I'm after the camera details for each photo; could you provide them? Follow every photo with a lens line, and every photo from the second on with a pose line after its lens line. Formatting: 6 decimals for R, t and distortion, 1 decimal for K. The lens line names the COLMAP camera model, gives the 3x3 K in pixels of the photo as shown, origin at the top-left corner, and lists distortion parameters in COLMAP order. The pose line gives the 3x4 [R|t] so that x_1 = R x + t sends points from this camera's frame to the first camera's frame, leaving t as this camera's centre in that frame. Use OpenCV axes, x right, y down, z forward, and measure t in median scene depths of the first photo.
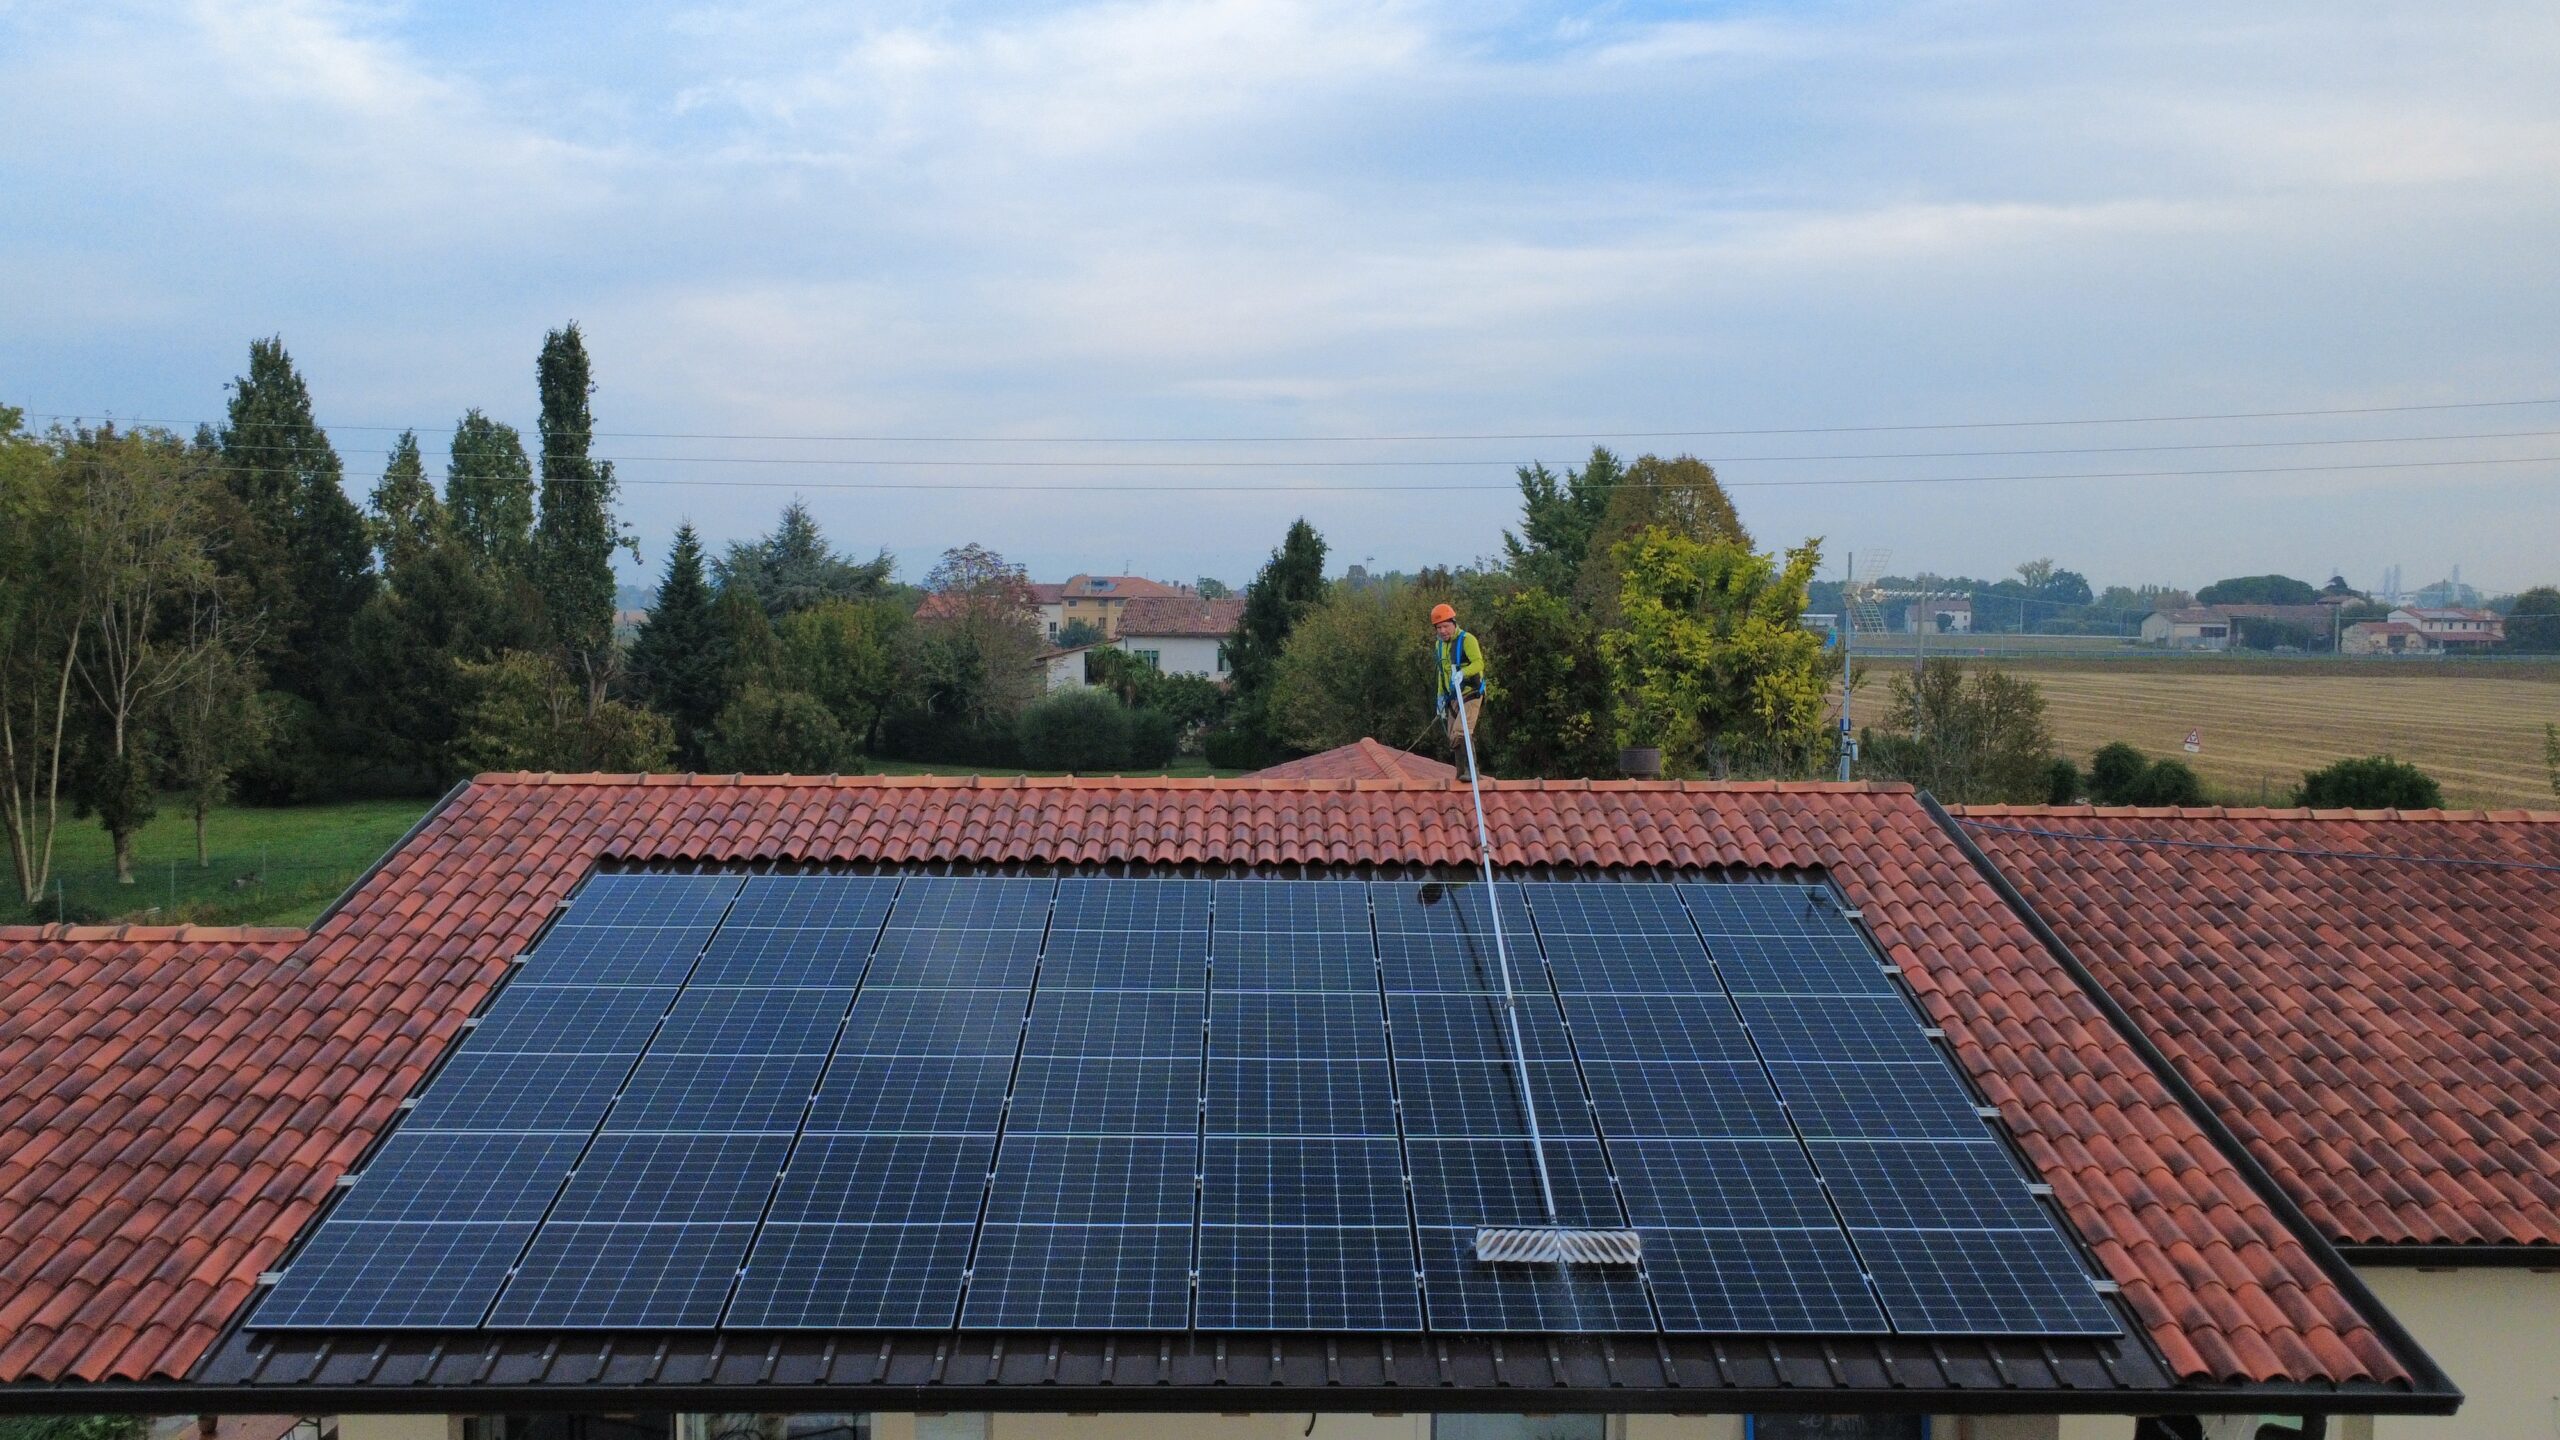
lens RADIAL K [[1860.8, 0, 1276.3], [0, 1860.8, 713.2], [0, 0, 1]] dist [-0.002301, 0.004459]
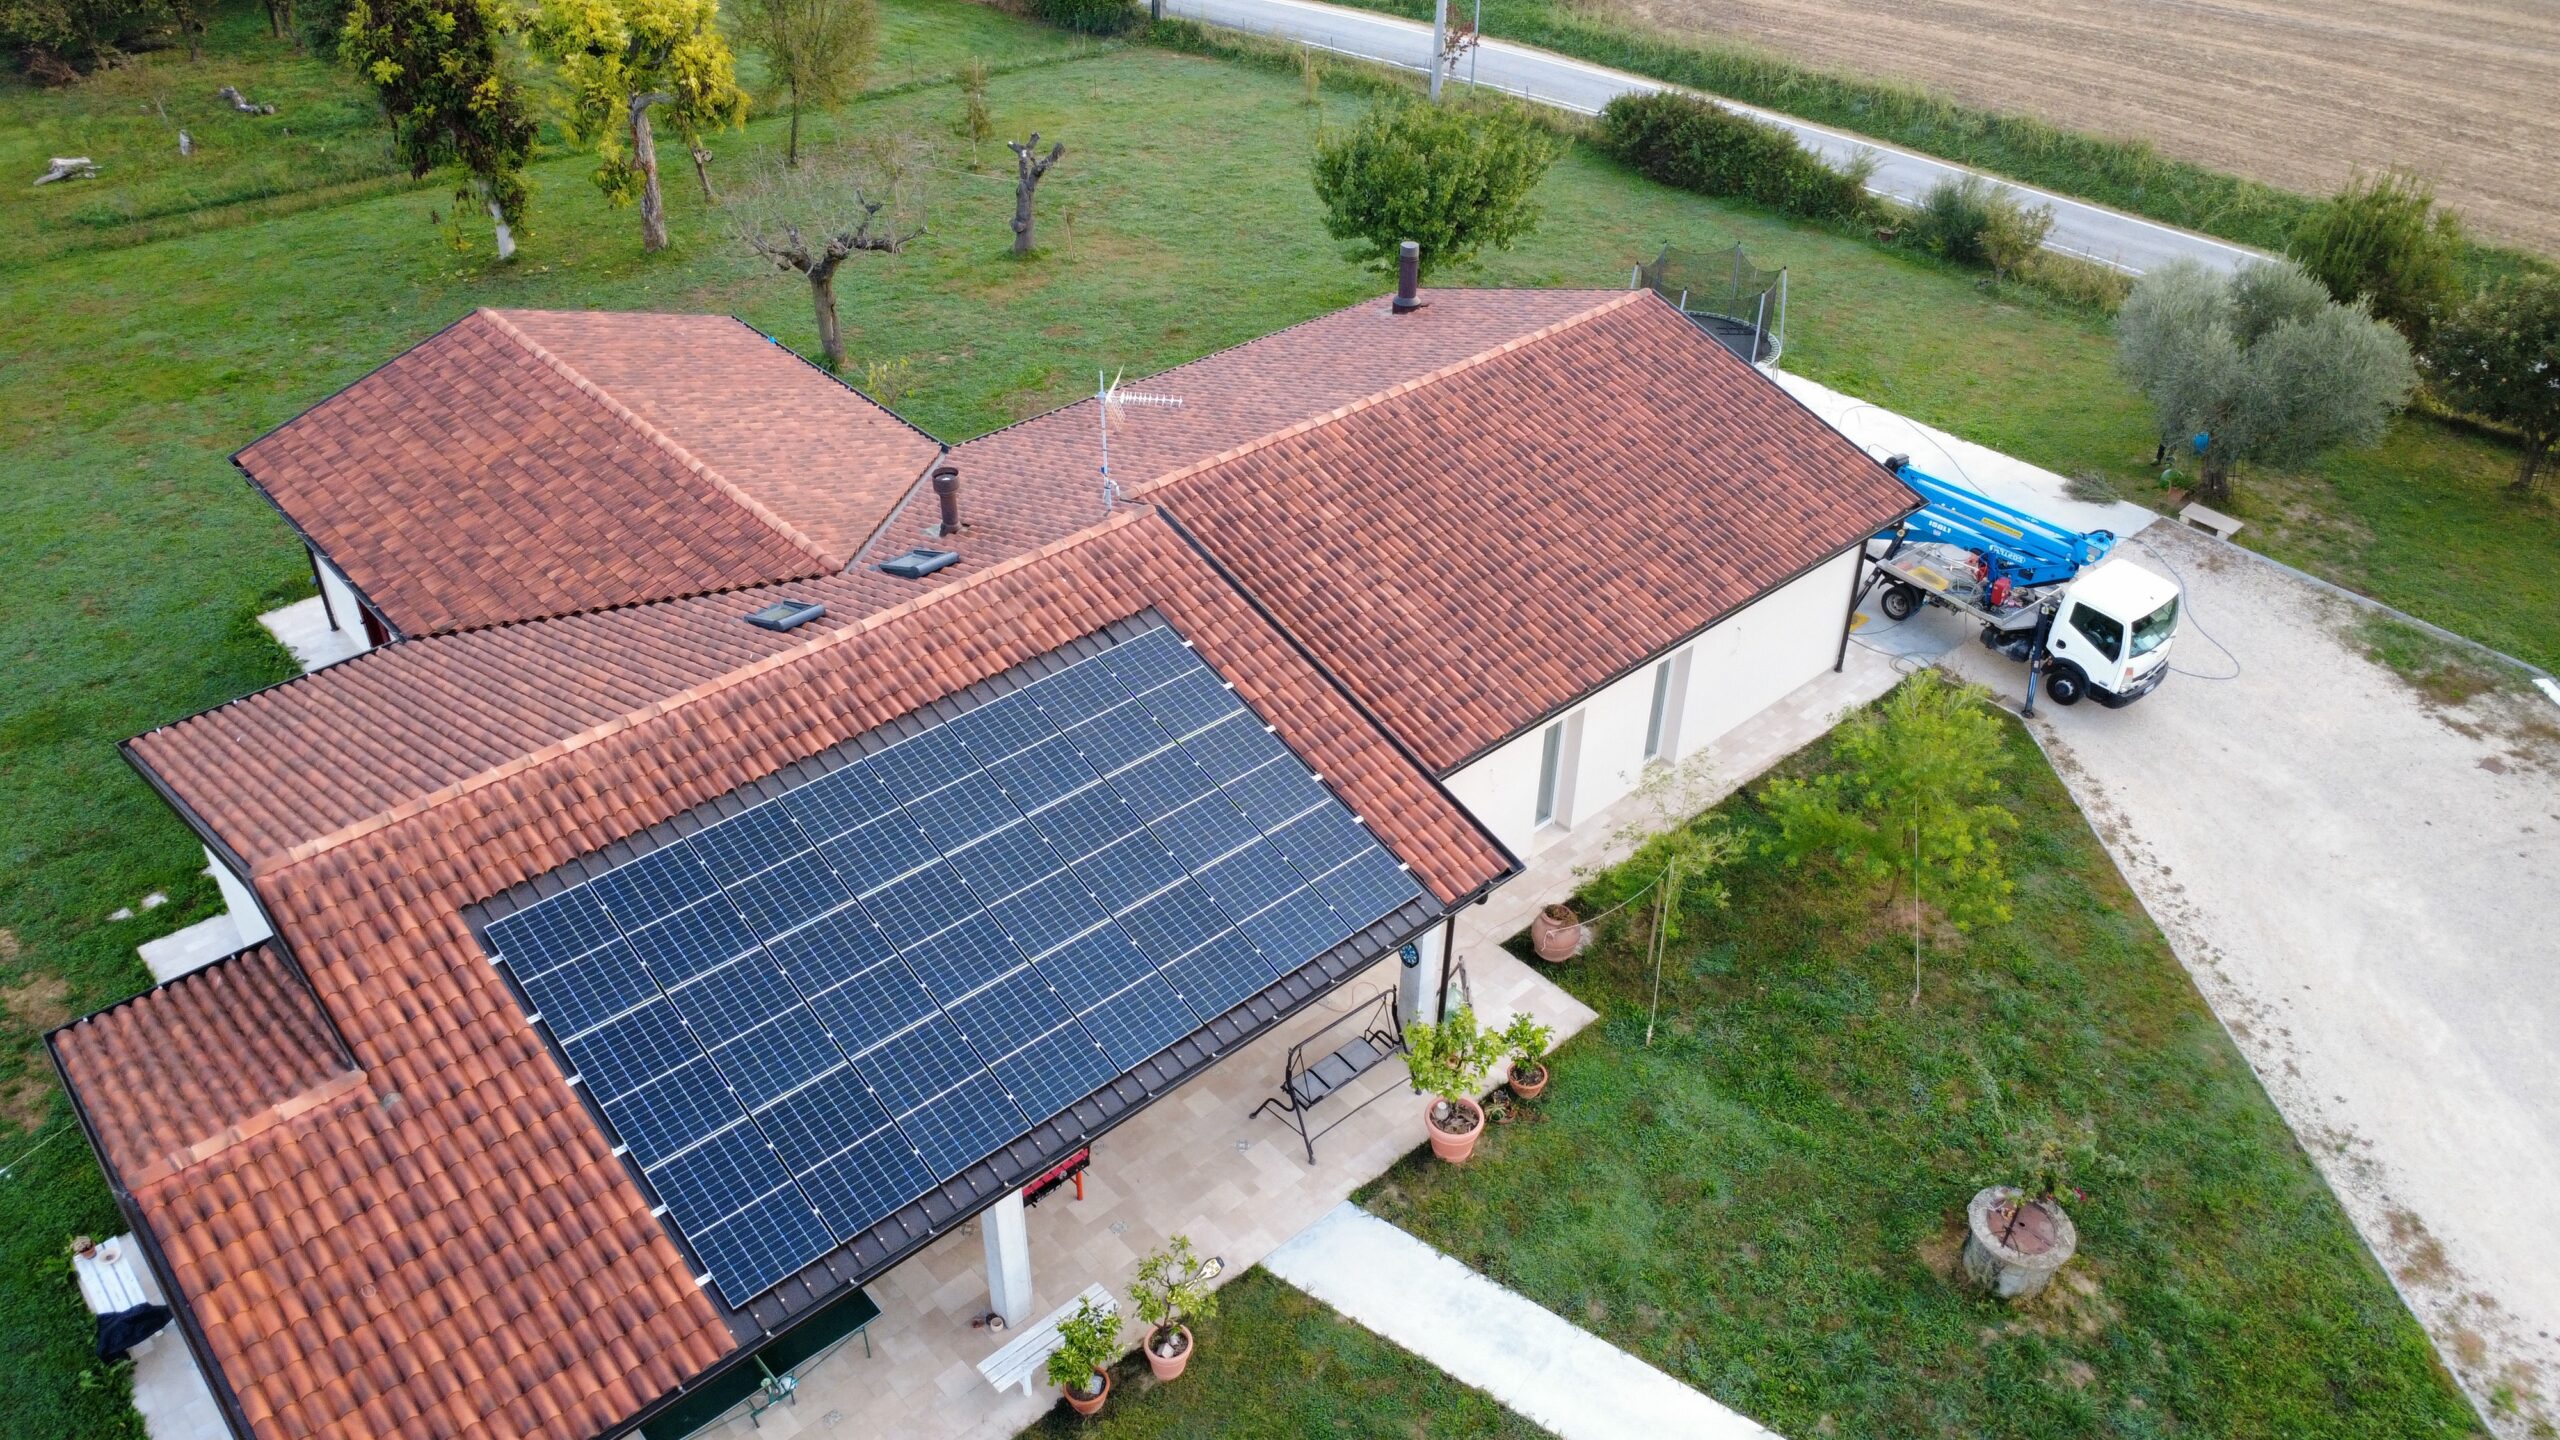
lens RADIAL K [[1860.8, 0, 1279.8], [0, 1860.8, 719.1], [0, 0, 1]] dist [-0.002301, 0.004459]
pose [[0.755476, -0.376846, 0.535950, -0.120881], [0.036763, 0.841119, 0.539600, -0.156749], [-0.654144, -0.387952, 0.649299, -0.050521]]
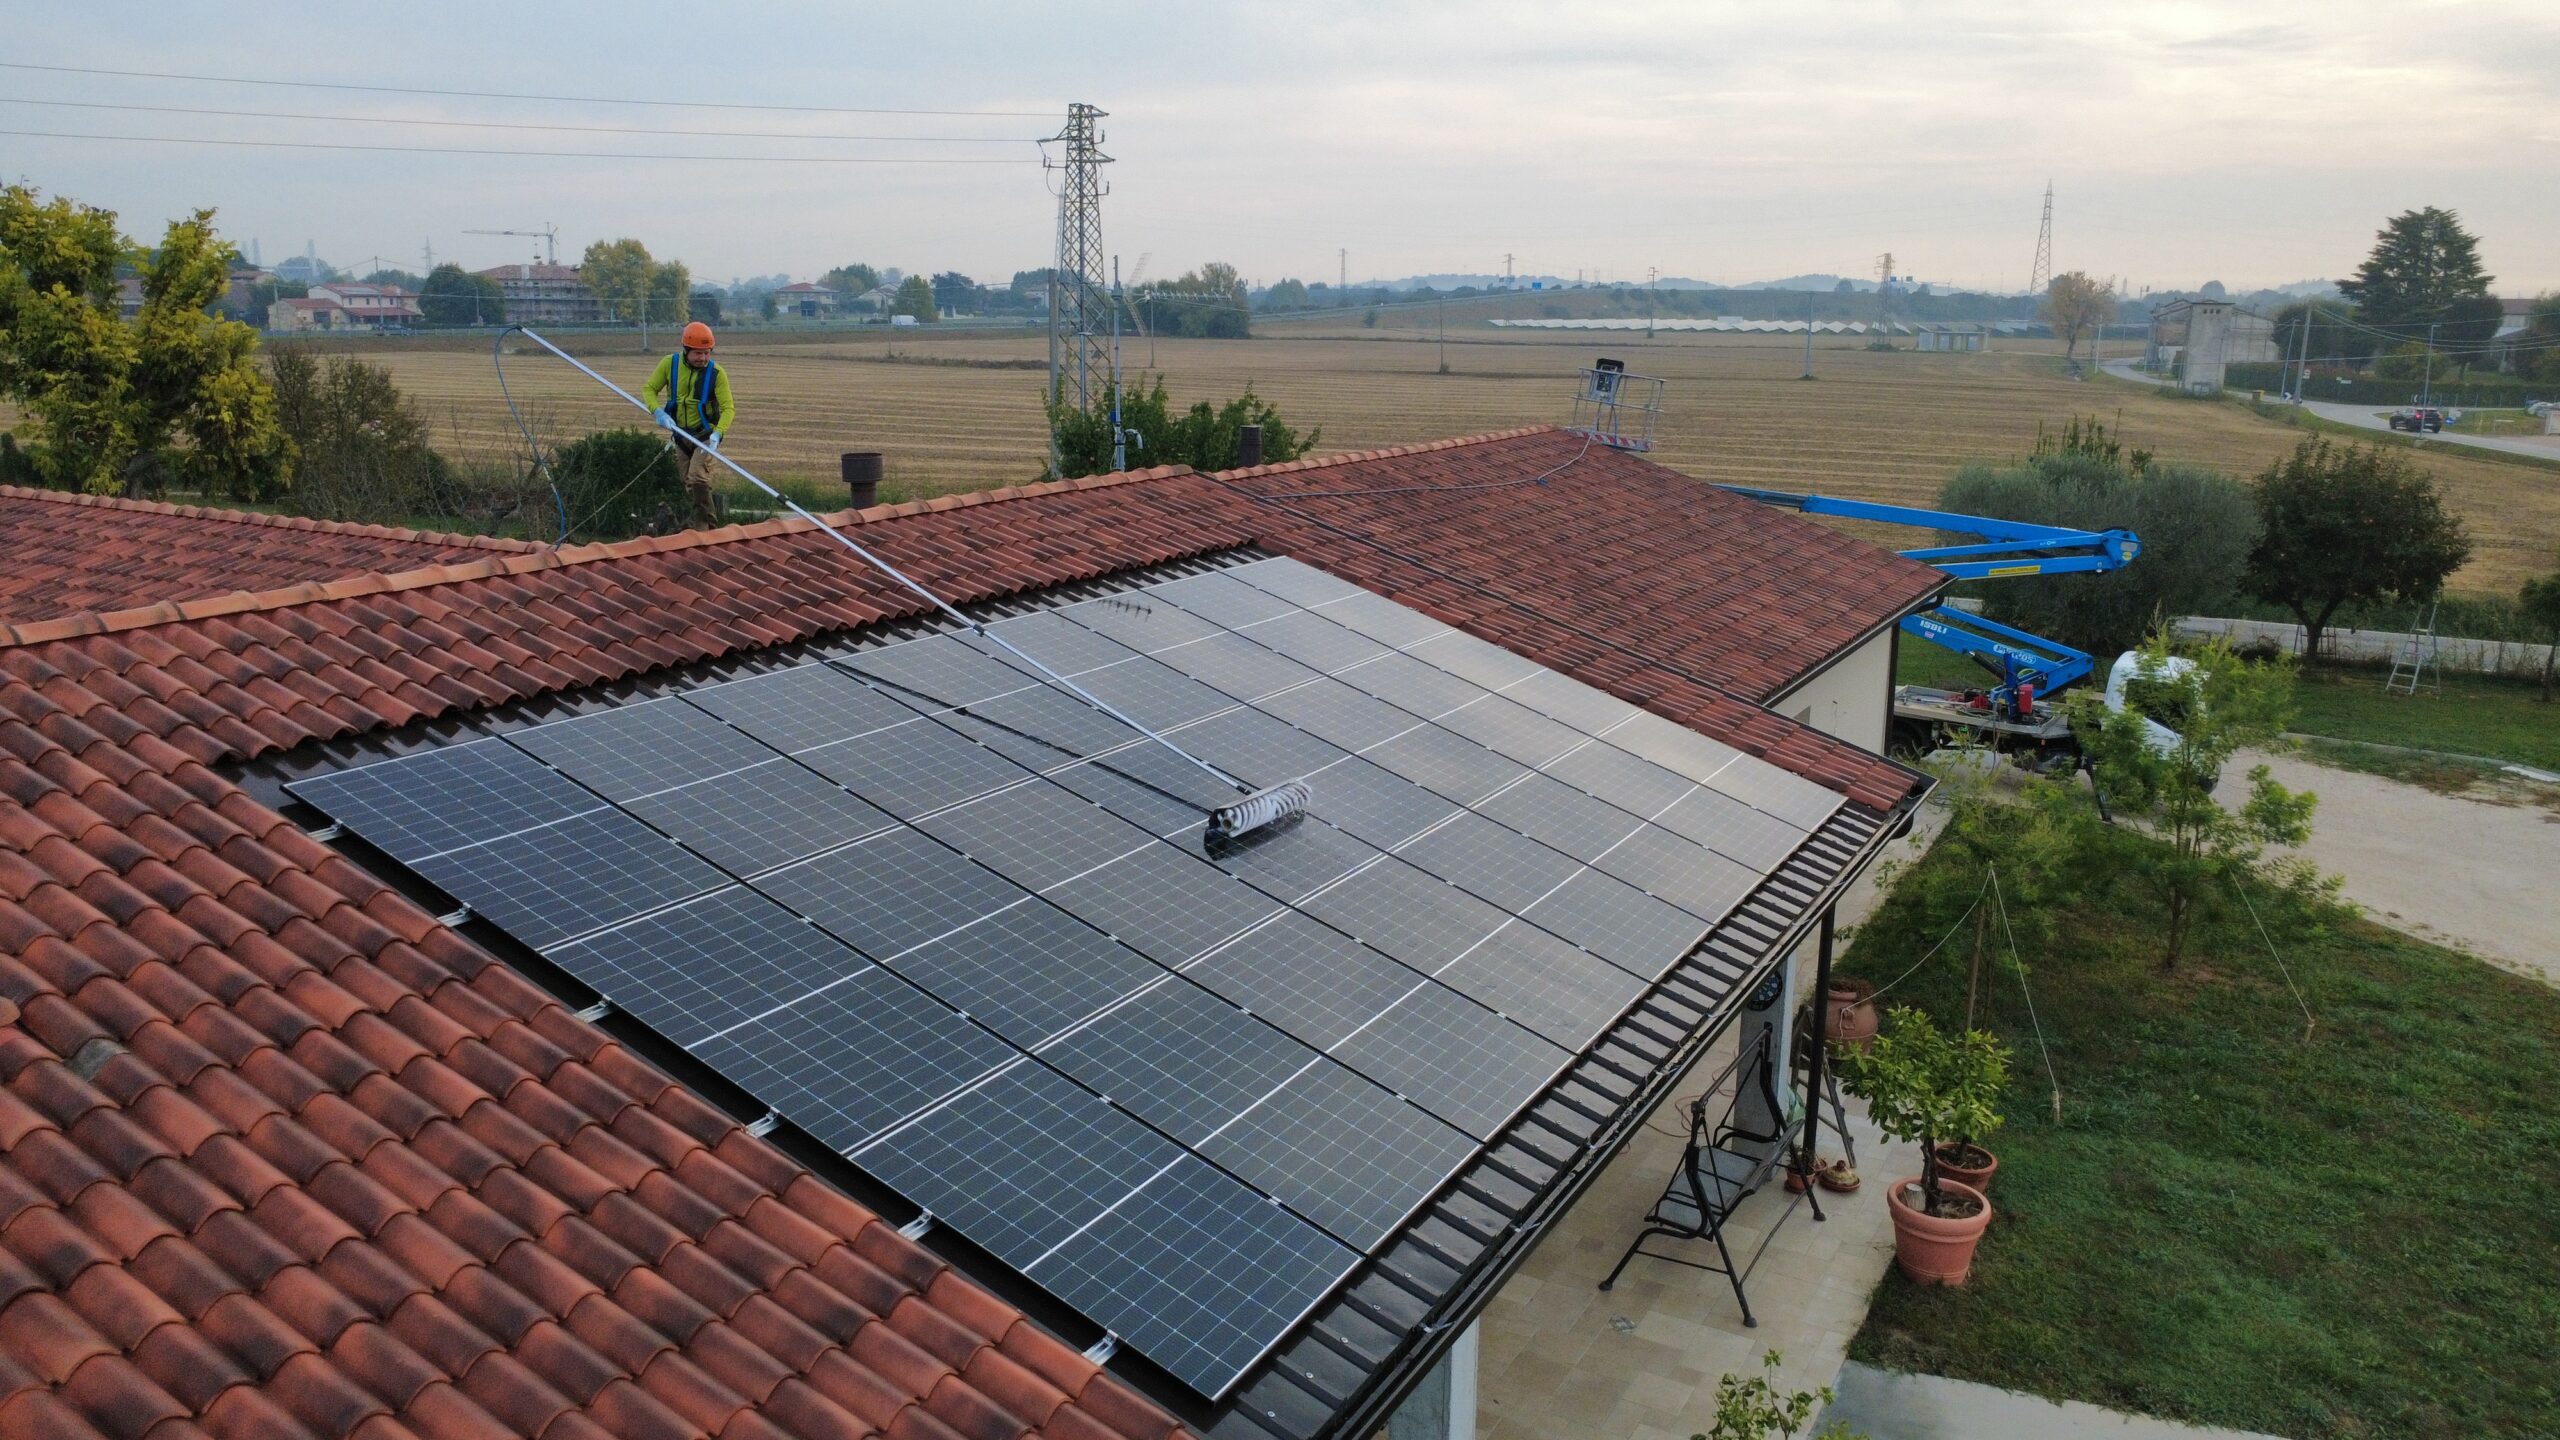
lens RADIAL K [[1860.8, 0, 1280.3], [0, 1860.8, 719.5], [0, 0, 1]] dist [-0.002301, 0.004459]
pose [[0.506348, -0.195758, 0.839815, -0.140368], [0.047136, 0.978719, 0.199717, -0.007778], [-0.861040, -0.061541, 0.504800, 0.083027]]
